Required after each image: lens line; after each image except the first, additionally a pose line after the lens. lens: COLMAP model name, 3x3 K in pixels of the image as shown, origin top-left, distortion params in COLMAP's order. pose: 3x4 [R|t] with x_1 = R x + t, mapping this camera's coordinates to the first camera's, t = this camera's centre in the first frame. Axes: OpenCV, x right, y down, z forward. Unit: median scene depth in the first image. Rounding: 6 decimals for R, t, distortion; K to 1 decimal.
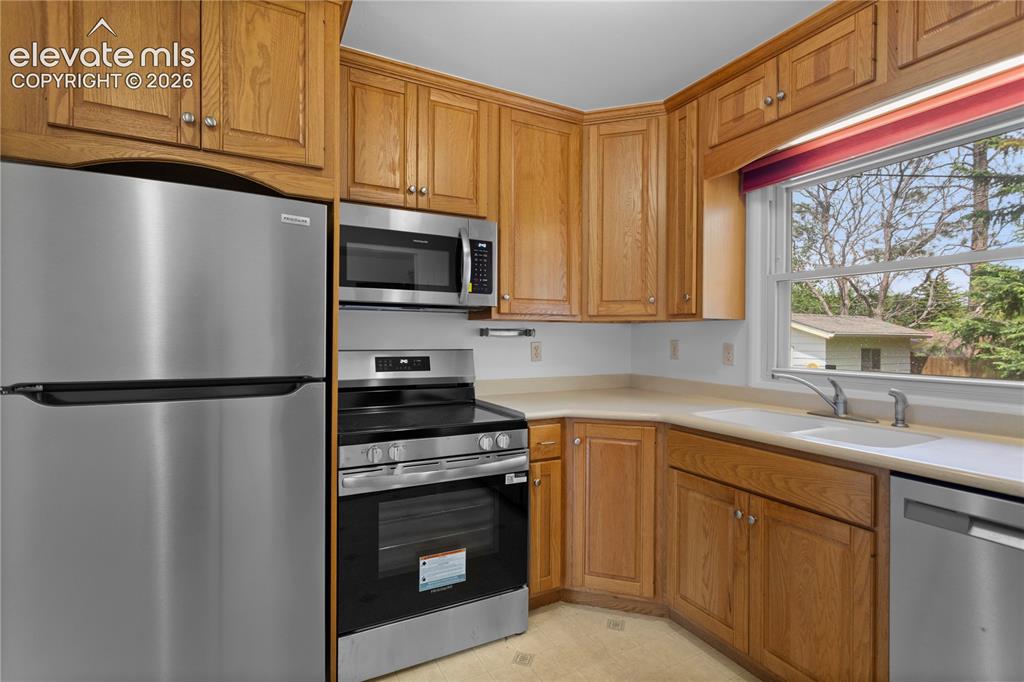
lens RADIAL K [[483.7, 0, 512.0], [0, 483.7, 341.0], [0, 0, 1]] dist [0.002824, 0.000727]
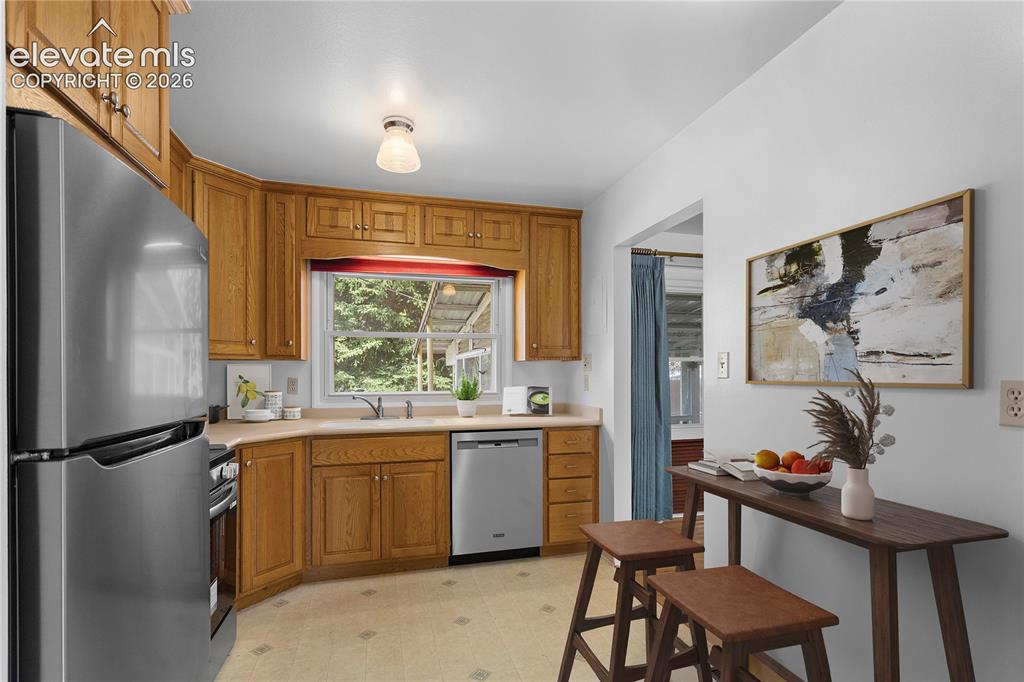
lens RADIAL K [[499.0, 0, 514.8], [0, 499.0, 374.5], [0, 0, 1]] dist [0.001591, 0.000322]
pose [[0.209762, -0.005837, 0.977735, -0.930317], [0.010246, 0.999940, 0.003771, -0.003666], [-0.977699, 0.009227, 0.209809, 0.134947]]
